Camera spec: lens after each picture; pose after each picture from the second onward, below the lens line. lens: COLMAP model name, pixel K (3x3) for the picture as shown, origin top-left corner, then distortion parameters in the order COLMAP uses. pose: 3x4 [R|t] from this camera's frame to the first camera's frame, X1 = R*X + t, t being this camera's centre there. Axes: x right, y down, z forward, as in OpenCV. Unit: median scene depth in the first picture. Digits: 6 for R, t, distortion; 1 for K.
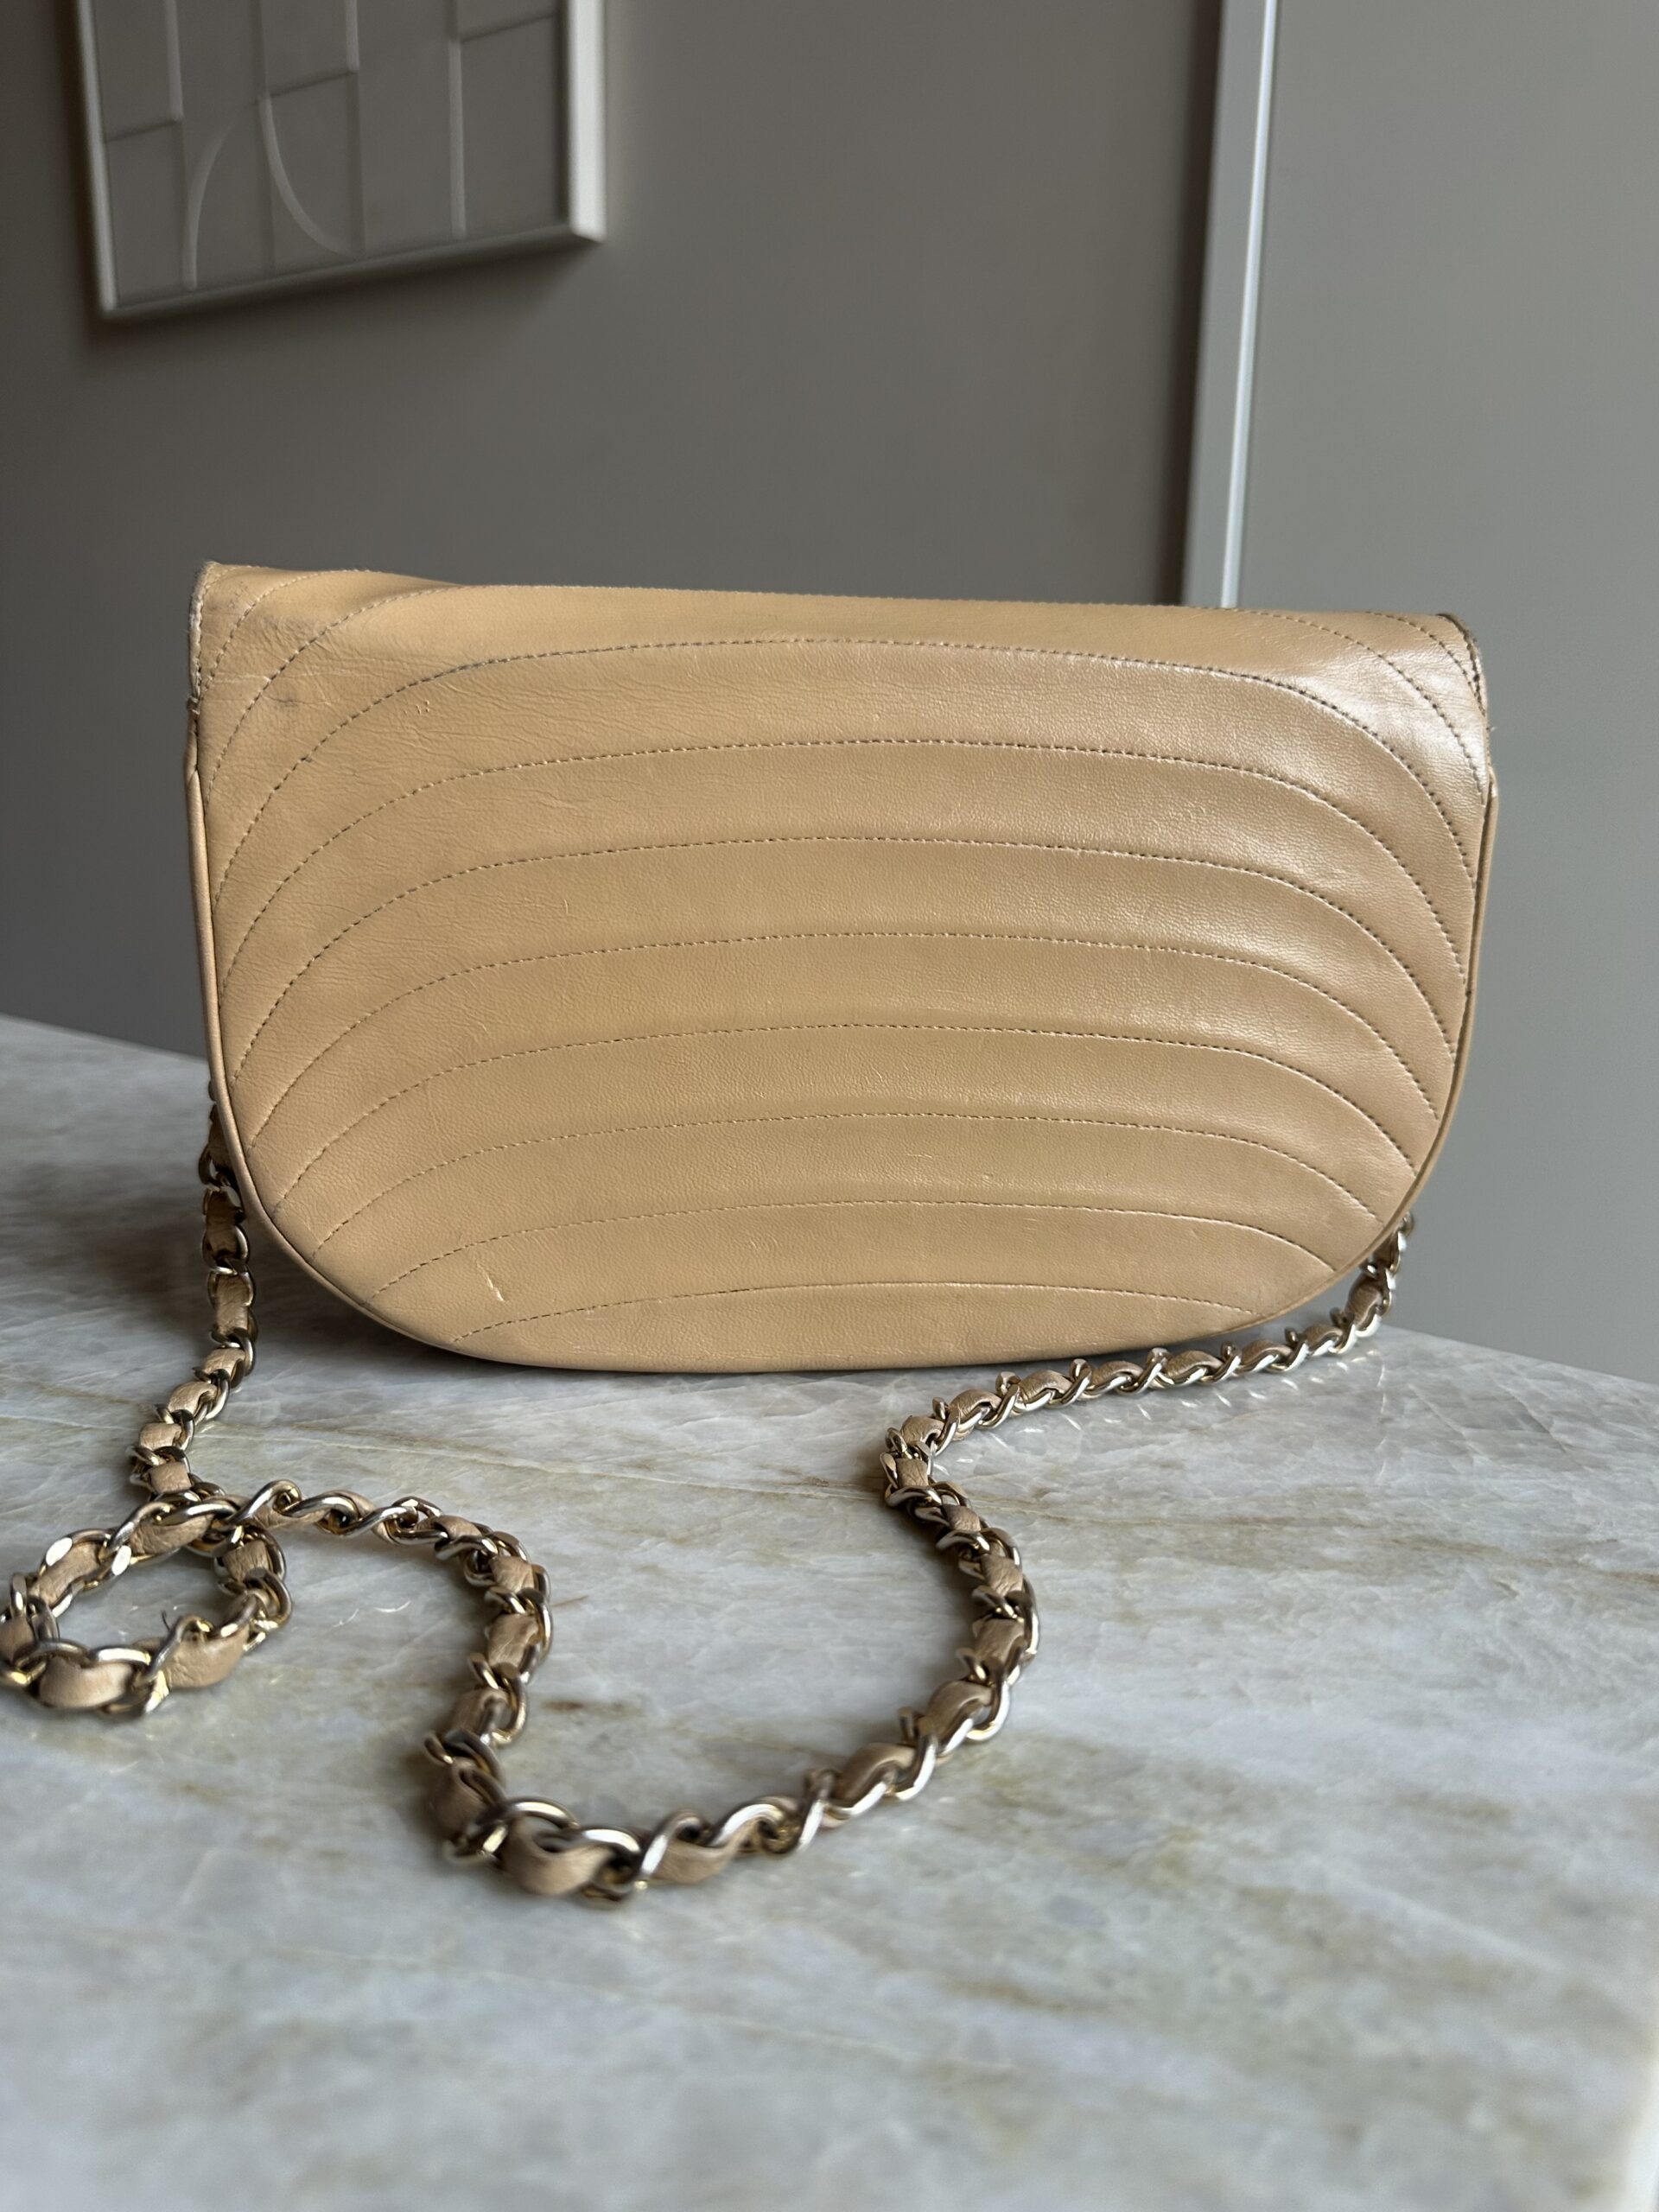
lens RADIAL K [[1610.7, 0, 850.7], [0, 1610.7, 1127.3], [0, 0, 1]] dist [-0.038770, 0.007043]
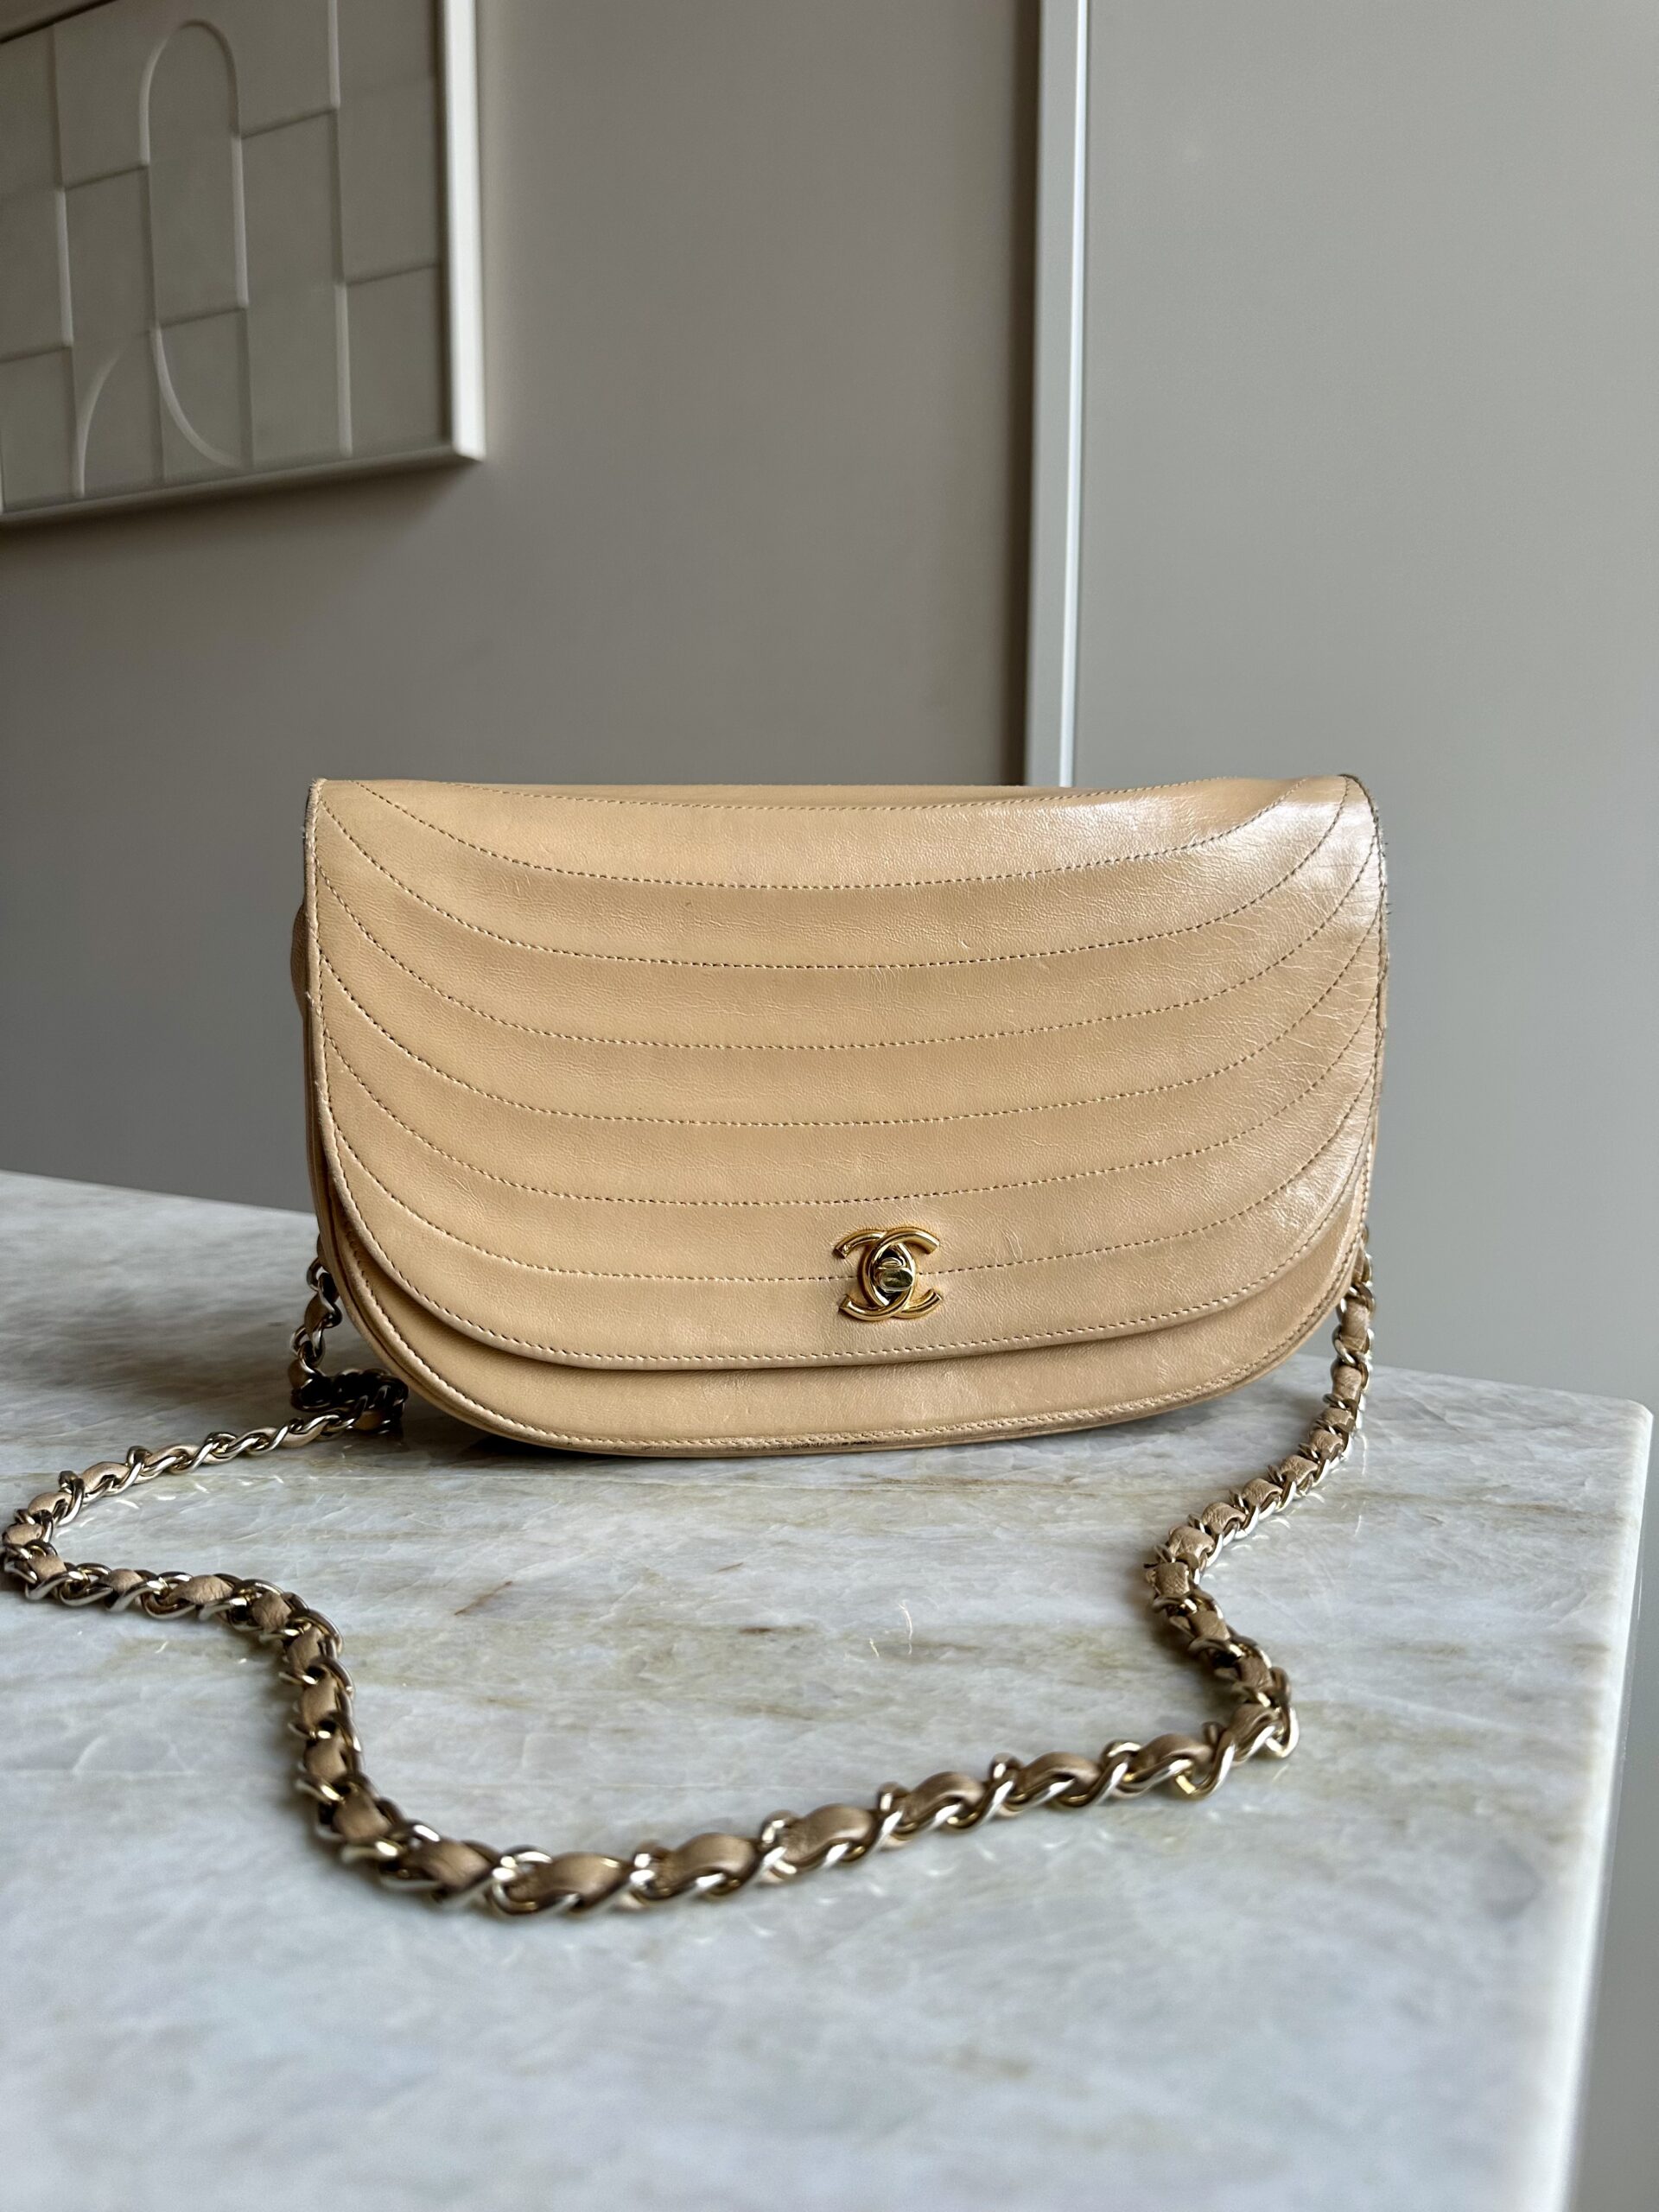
lens RADIAL K [[1626.4, 0, 829.5], [0, 1626.4, 1106.0], [0, 0, 1]] dist [-0.002612, -0.052648]
pose [[0.993891, -0.033302, 0.105219, -0.269223], [0.045052, 0.992760, -0.111343, 0.096973], [-0.100750, 0.115403, 0.988196, -0.391212]]
